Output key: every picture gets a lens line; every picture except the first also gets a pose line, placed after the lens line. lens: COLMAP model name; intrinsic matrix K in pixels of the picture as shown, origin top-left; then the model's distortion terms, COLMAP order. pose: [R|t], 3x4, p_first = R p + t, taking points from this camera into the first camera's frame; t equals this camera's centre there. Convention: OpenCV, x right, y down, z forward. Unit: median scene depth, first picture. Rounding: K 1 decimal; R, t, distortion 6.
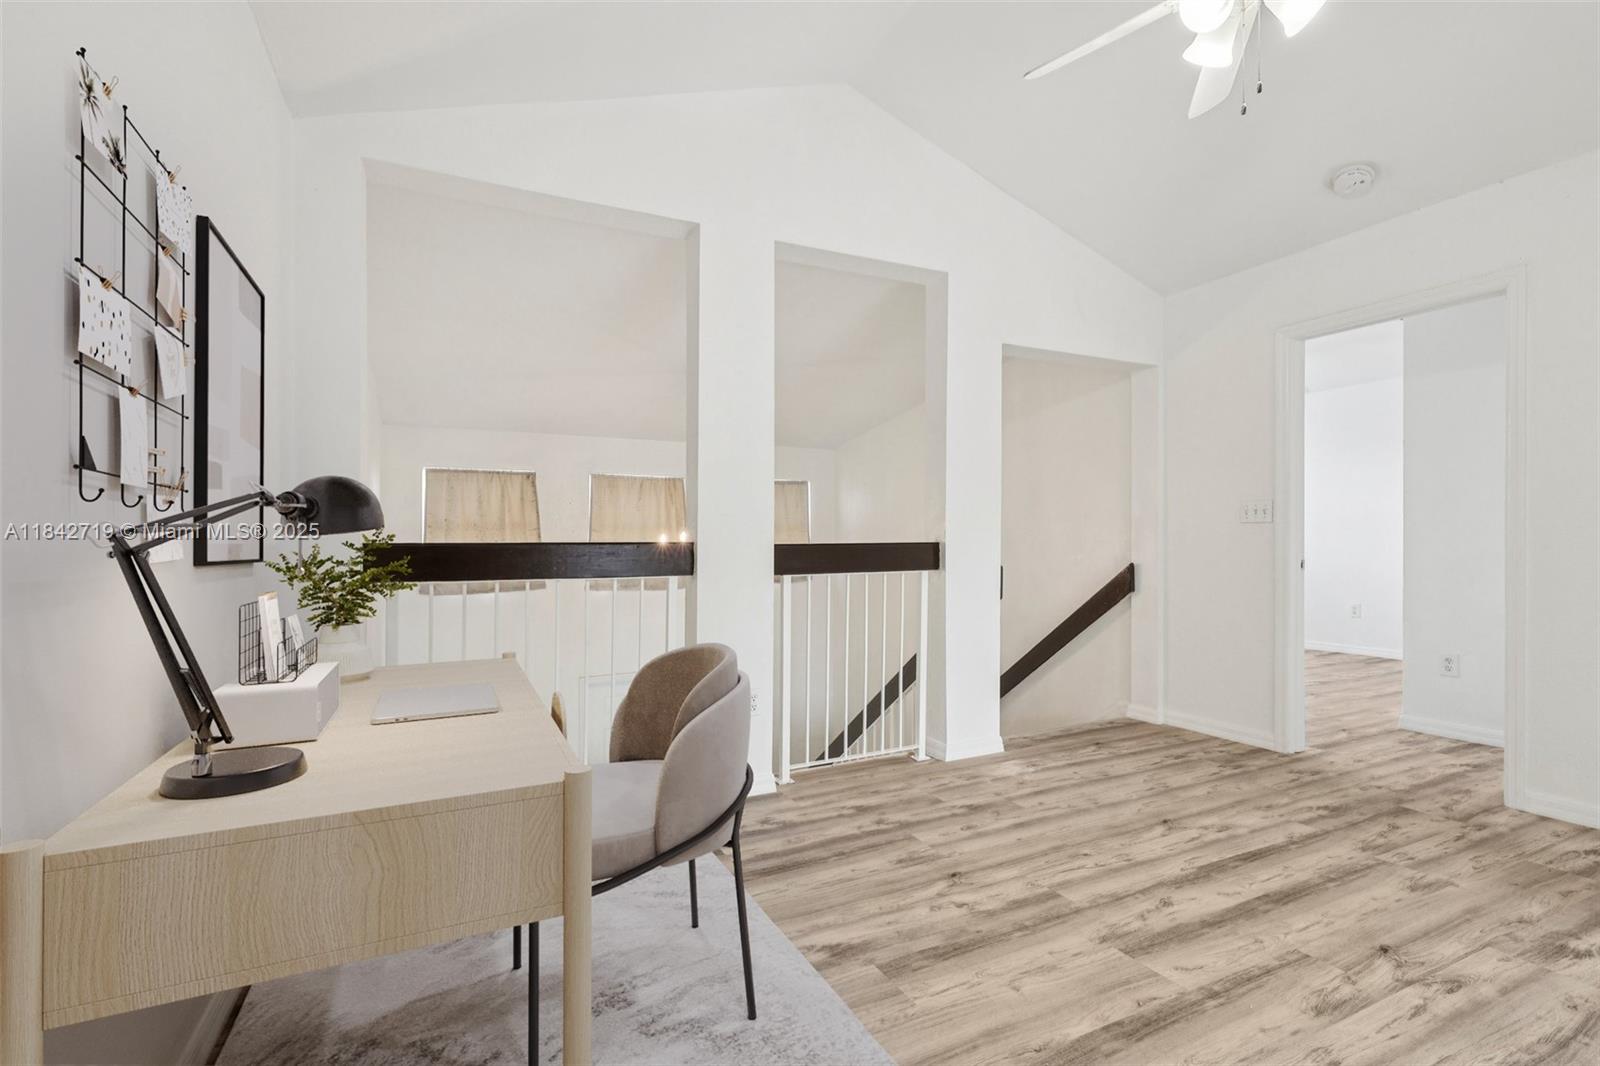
lens RADIAL K [[725.2, 0, 790.5], [0, 725.2, 534.9], [0, 0, 1]] dist [-0.004794, 0.002015]
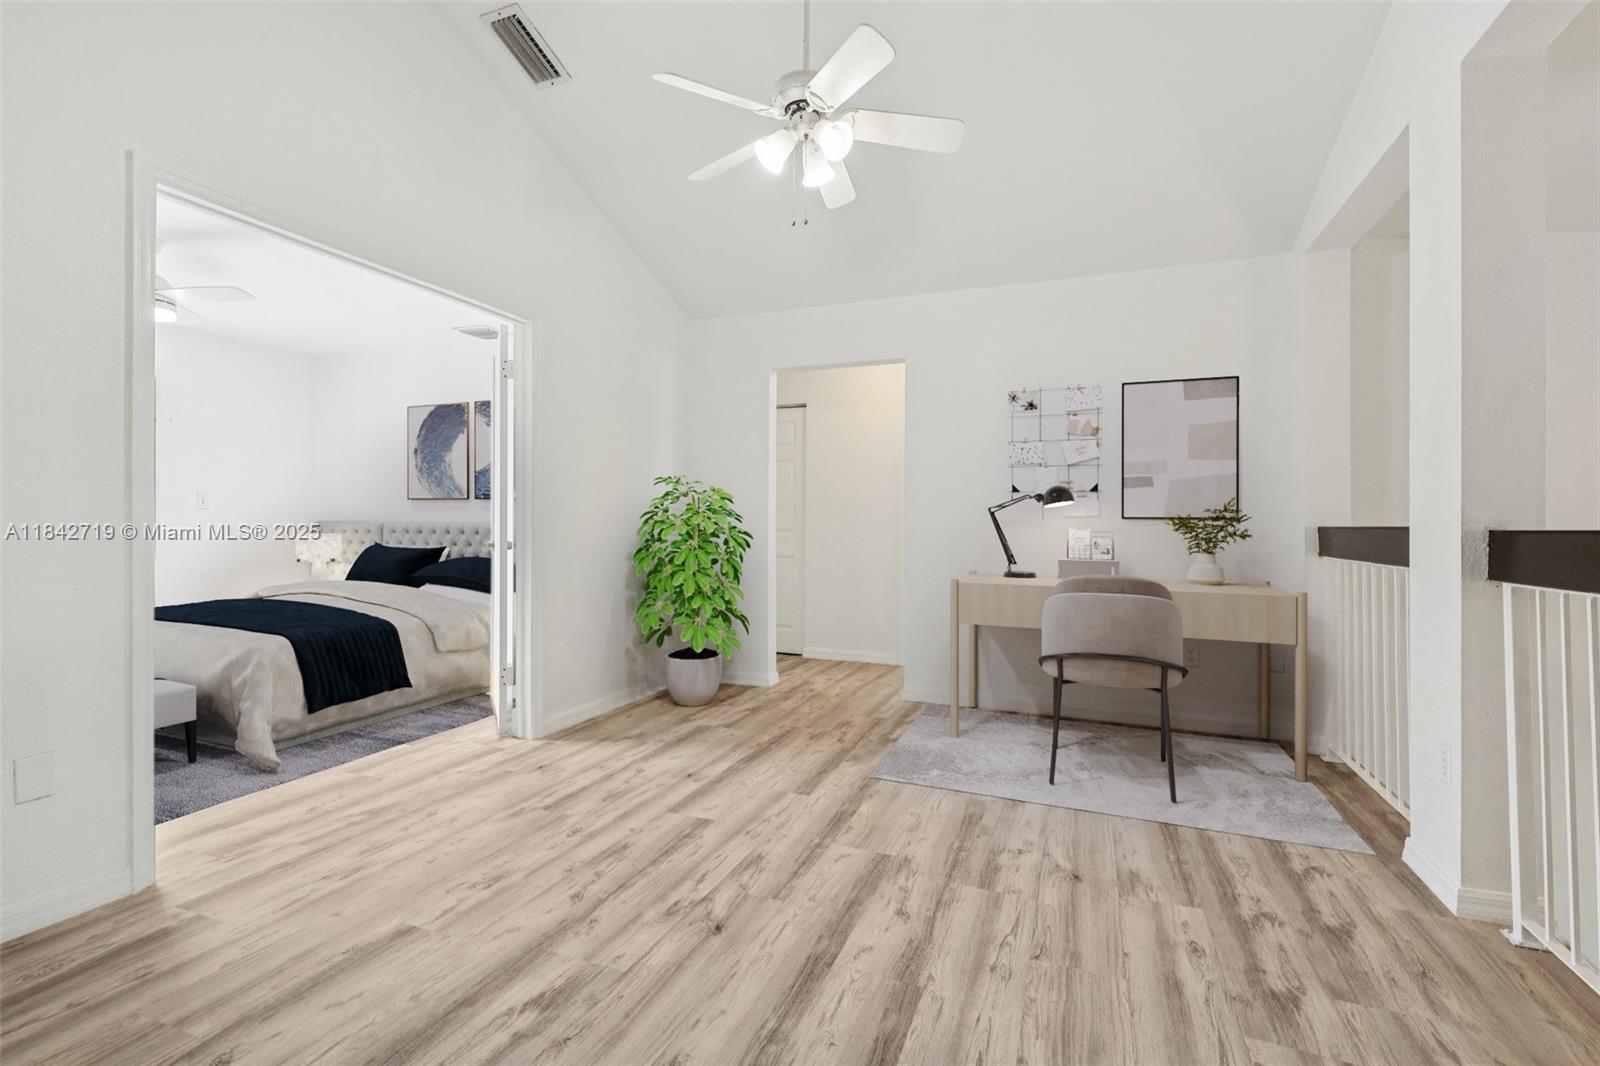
lens RADIAL K [[725.2, 0, 796.9], [0, 725.2, 524.3], [0, 0, 1]] dist [-0.004794, 0.002015]
pose [[-0.726773, 0.003381, -0.686870, 1.201821], [0.003121, 0.999994, 0.001620, 0.007429], [0.686871, -0.000966, -0.726779, 1.517682]]
